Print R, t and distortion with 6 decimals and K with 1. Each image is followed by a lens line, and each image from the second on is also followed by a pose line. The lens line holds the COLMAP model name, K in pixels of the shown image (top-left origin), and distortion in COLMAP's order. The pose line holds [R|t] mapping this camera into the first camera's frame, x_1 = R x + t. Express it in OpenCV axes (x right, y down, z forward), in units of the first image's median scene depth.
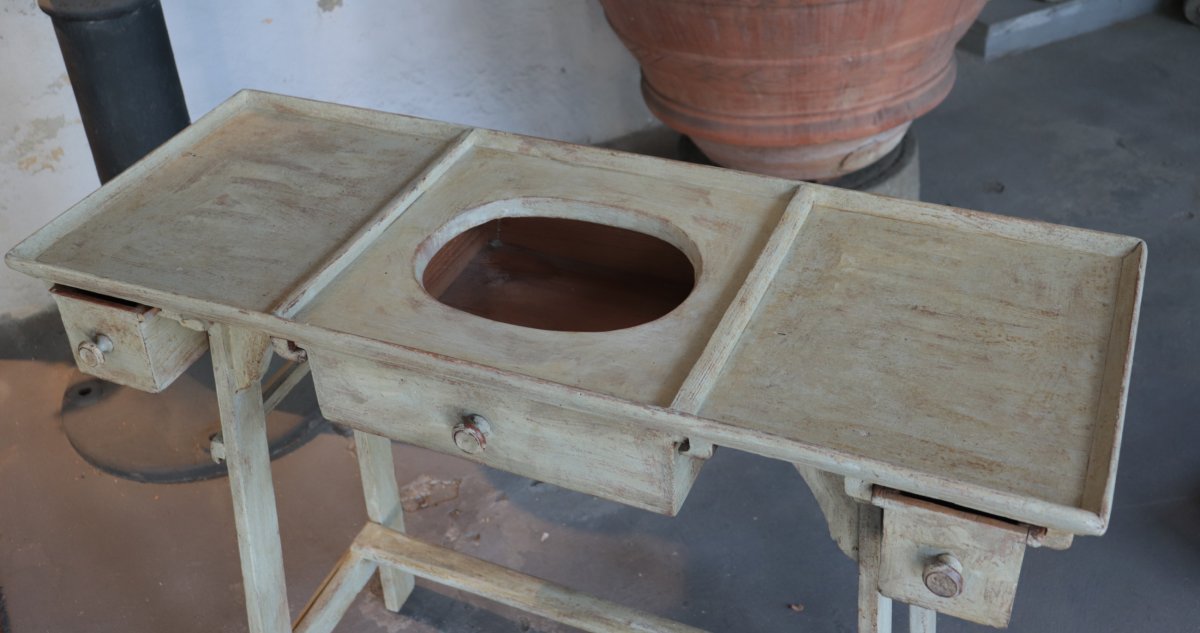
lens RADIAL K [[1330.5, 0, 581.3], [0, 1330.5, 242.1], [0, 0, 1]] dist [0.018094, 0.000000]
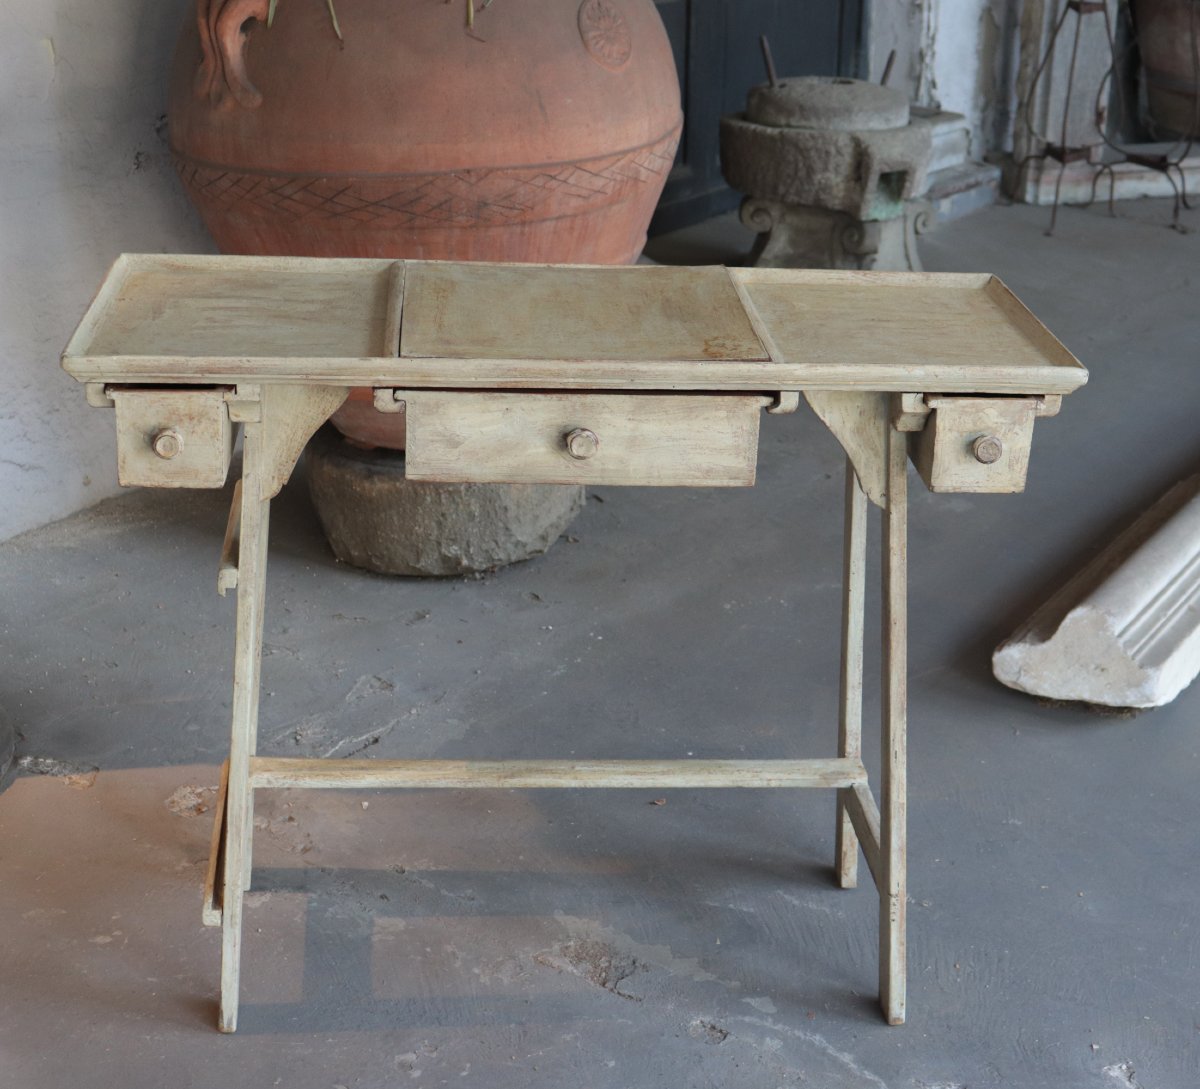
lens RADIAL K [[2213.0, 0, 695.4], [0, 2213.0, 543.0], [0, 0, 1]] dist [0.071486, 0.000000]
pose [[0.857793, -0.096509, 0.504853, -0.986909], [0.189084, 0.972588, -0.135350, 0.514294], [-0.477952, 0.211562, 0.852528, -0.673048]]
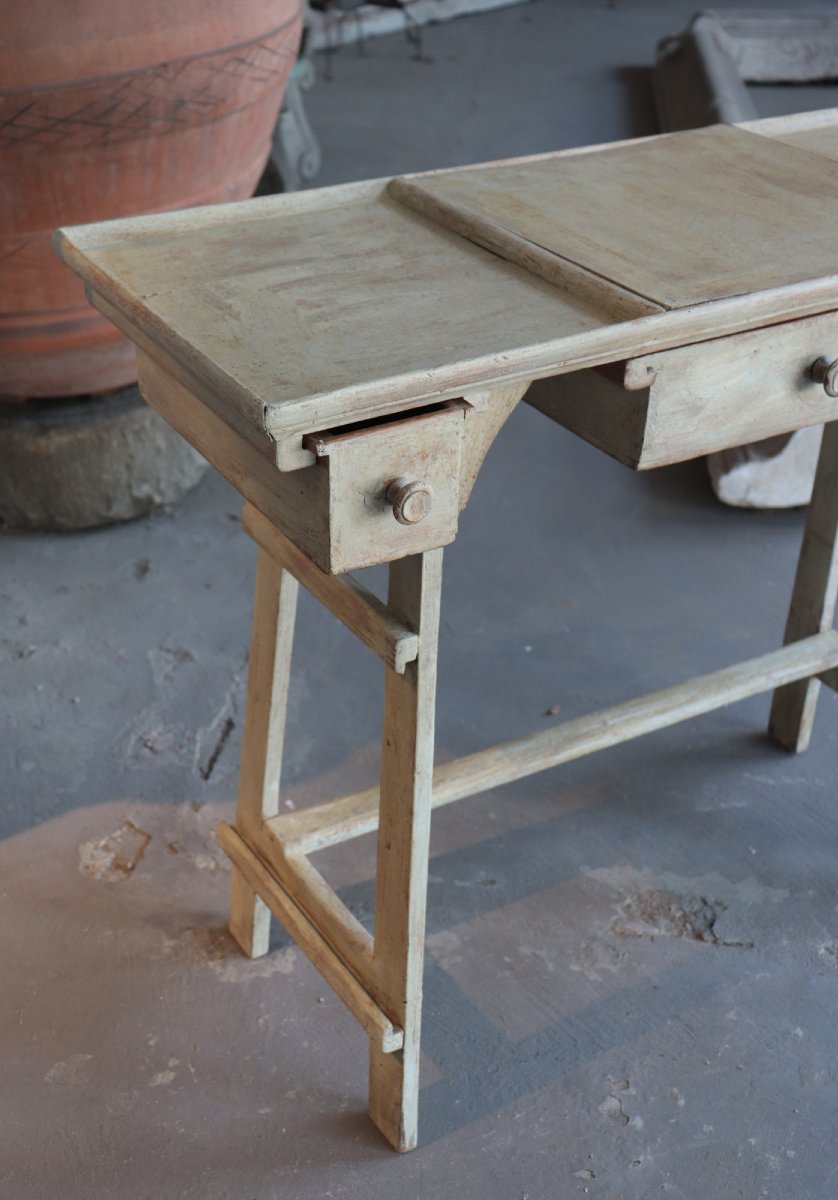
lens RADIAL K [[1563.4, 0, 420.8], [0, 1563.4, 630.2], [0, 0, 1]] dist [0.036473, 0.000000]
pose [[0.566901, -0.381780, 0.729978, -1.095624], [0.401678, 0.901753, 0.159675, 0.018547], [-0.719220, 0.202696, 0.664557, 0.538105]]
